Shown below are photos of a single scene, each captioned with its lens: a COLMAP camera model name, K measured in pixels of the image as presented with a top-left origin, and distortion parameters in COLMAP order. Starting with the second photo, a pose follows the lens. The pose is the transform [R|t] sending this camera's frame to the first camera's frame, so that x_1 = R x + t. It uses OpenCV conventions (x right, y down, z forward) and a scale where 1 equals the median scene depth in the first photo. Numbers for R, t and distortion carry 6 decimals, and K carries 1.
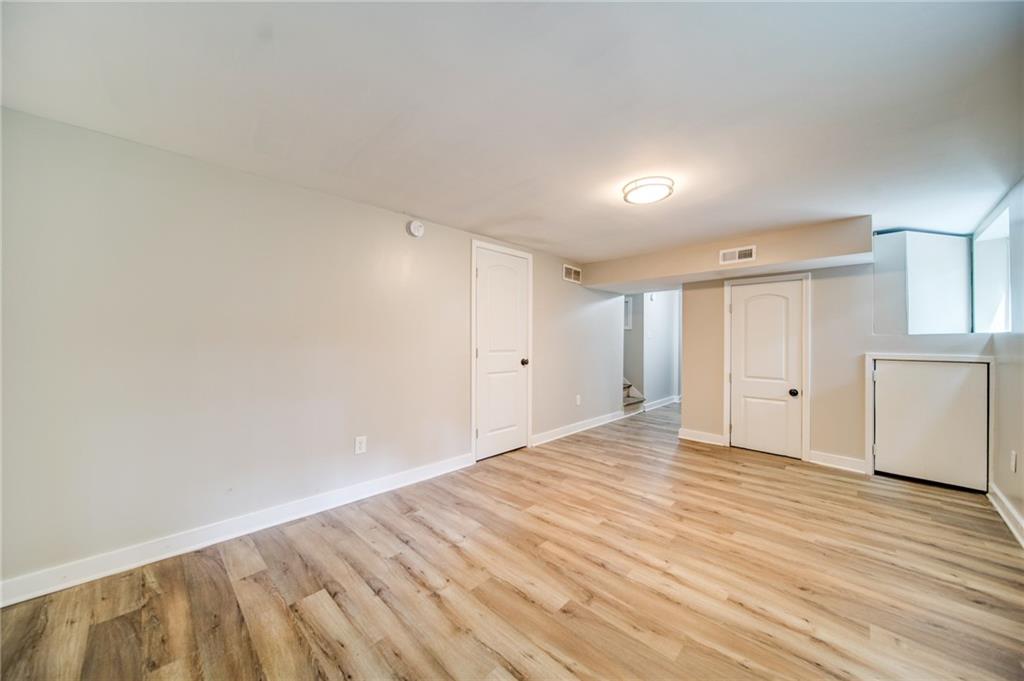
lens RADIAL K [[360.7, 0, 514.1], [0, 360.7, 338.8], [0, 0, 1]] dist [0.000545, -0.001472]
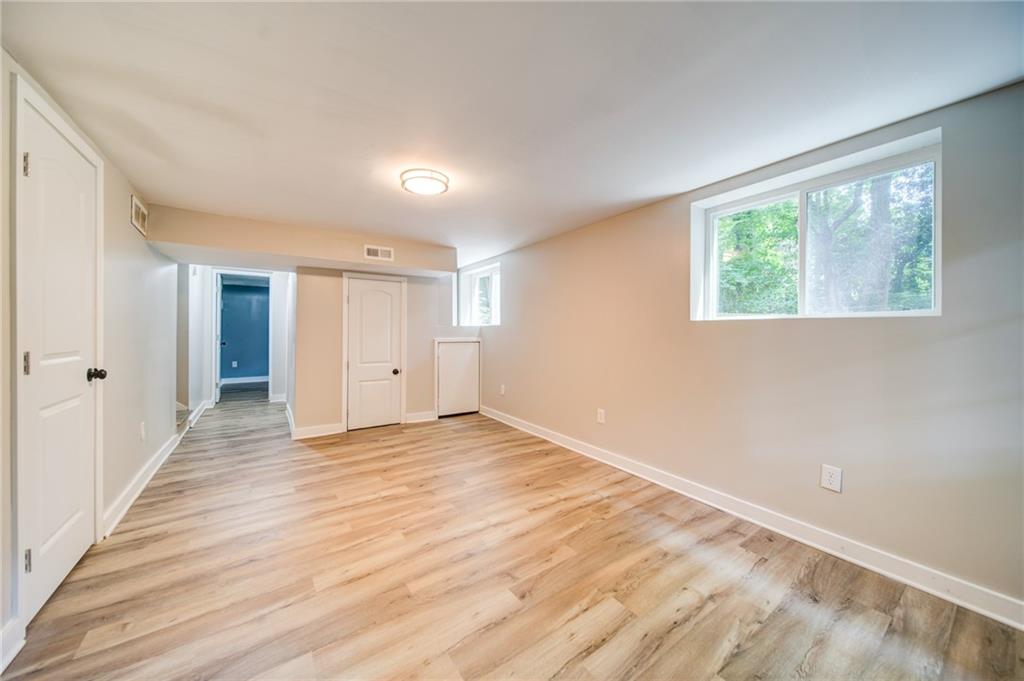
lens RADIAL K [[360.7, 0, 514.1], [0, 360.7, 338.8], [0, 0, 1]] dist [0.000545, -0.001472]
pose [[0.180471, -0.025998, 0.983237, -0.485278], [-0.006213, 0.999601, 0.027571, -0.002808], [-0.983561, -0.011085, 0.180237, 0.482781]]
